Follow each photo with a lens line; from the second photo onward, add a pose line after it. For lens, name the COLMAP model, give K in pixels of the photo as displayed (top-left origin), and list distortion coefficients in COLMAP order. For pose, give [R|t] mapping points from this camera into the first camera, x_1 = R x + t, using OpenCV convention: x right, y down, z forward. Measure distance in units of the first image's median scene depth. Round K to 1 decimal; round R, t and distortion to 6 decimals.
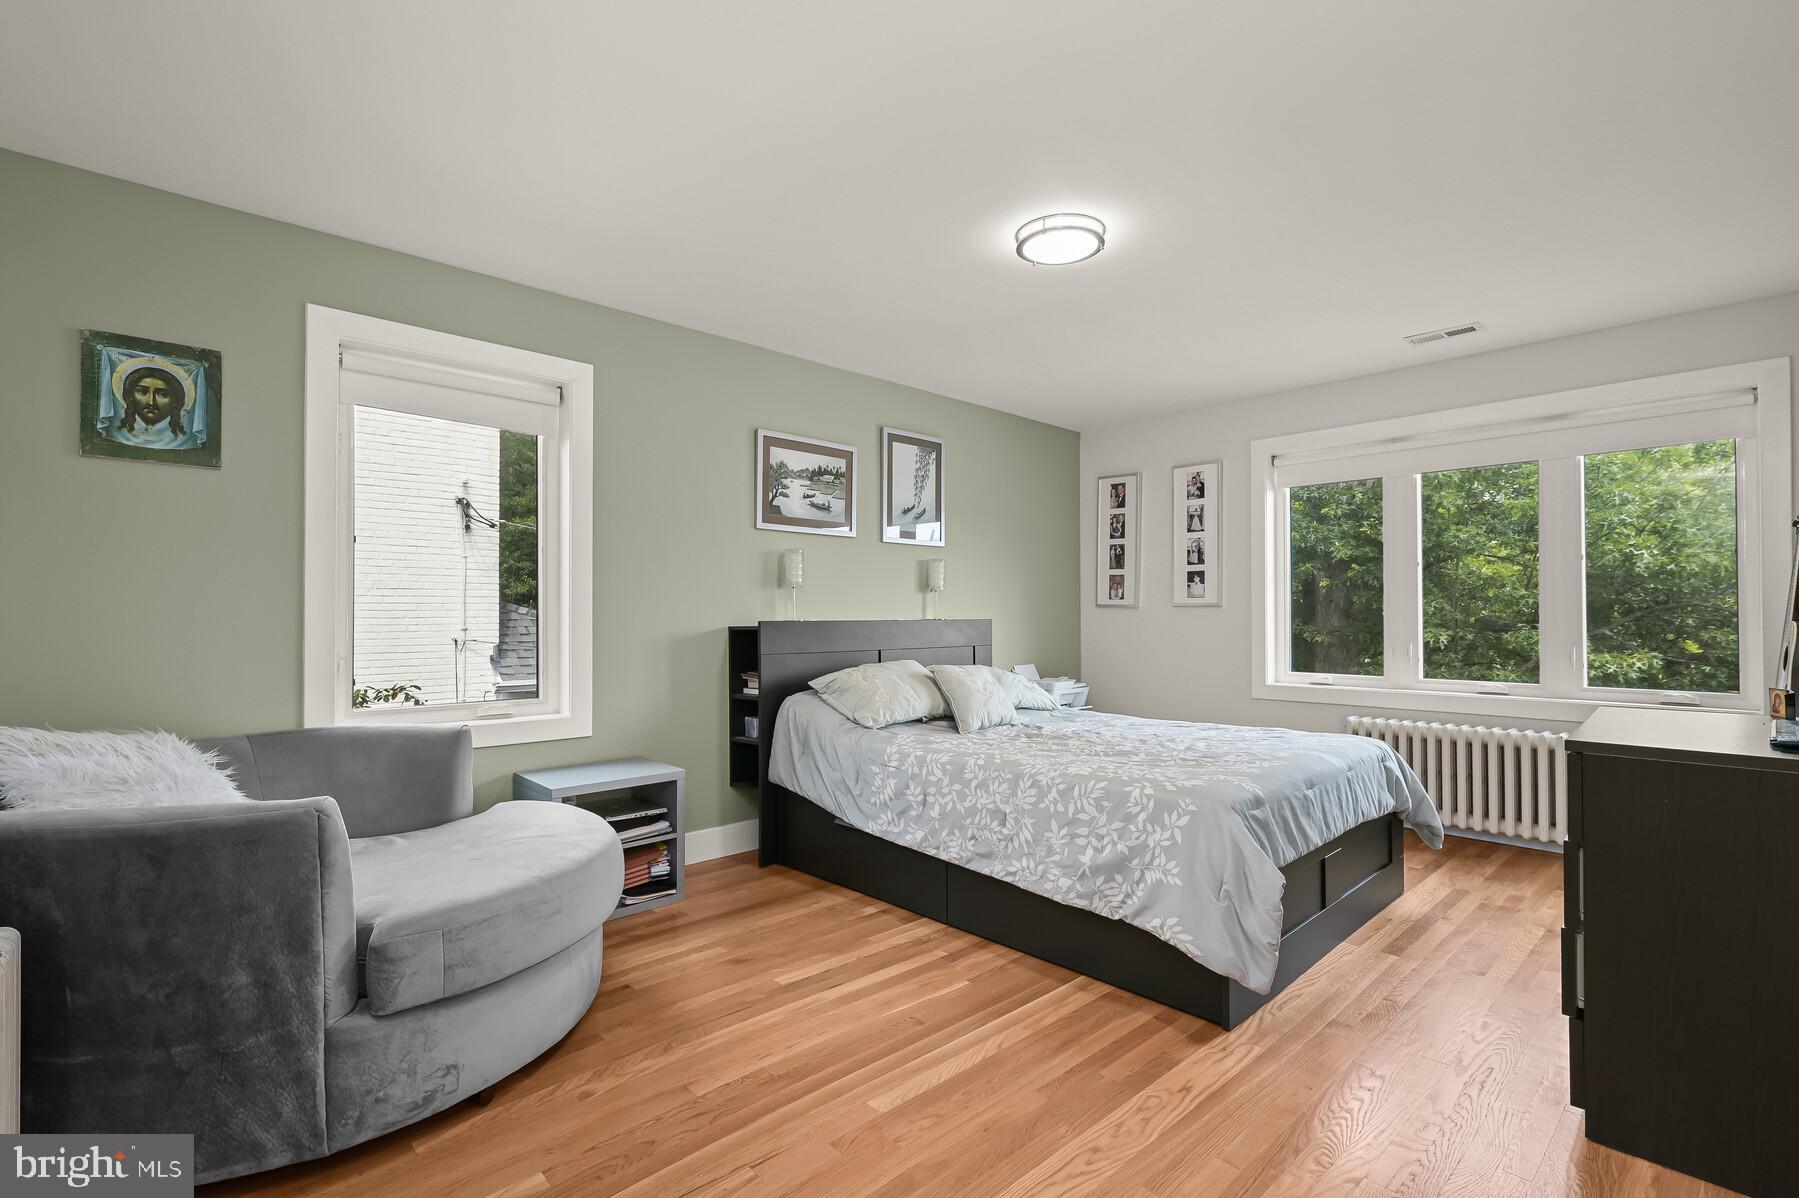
lens RADIAL K [[808.2, 0, 909.0], [0, 808.2, 623.4], [0, 0, 1]] dist [0.000879, 0.000192]
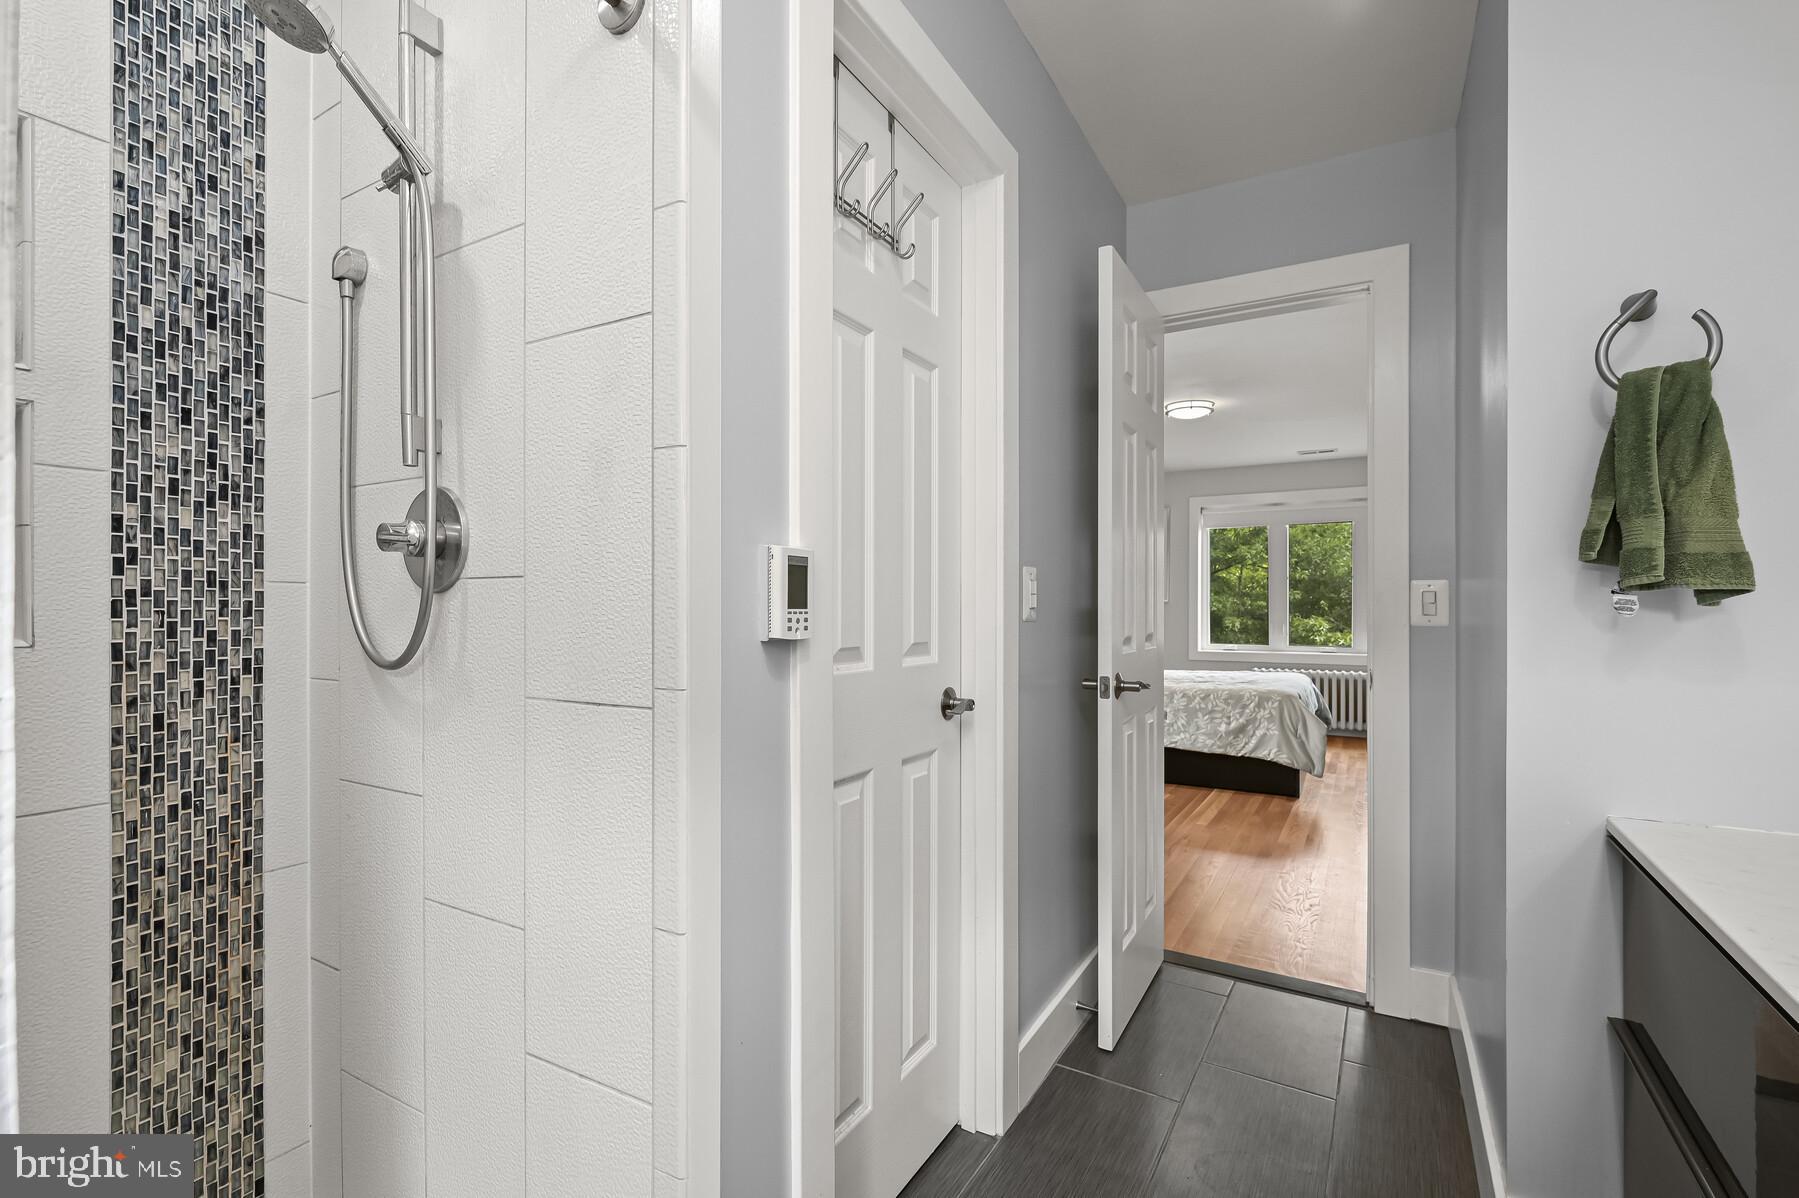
lens RADIAL K [[808.2, 0, 909.0], [0, 808.2, 623.4], [0, 0, 1]] dist [0.000879, 0.000192]
pose [[0.954410, -0.001251, 0.298496, -1.065459], [-0.001664, 0.999953, 0.009510, 0.011685], [-0.298493, -0.009574, 0.954364, -0.646105]]
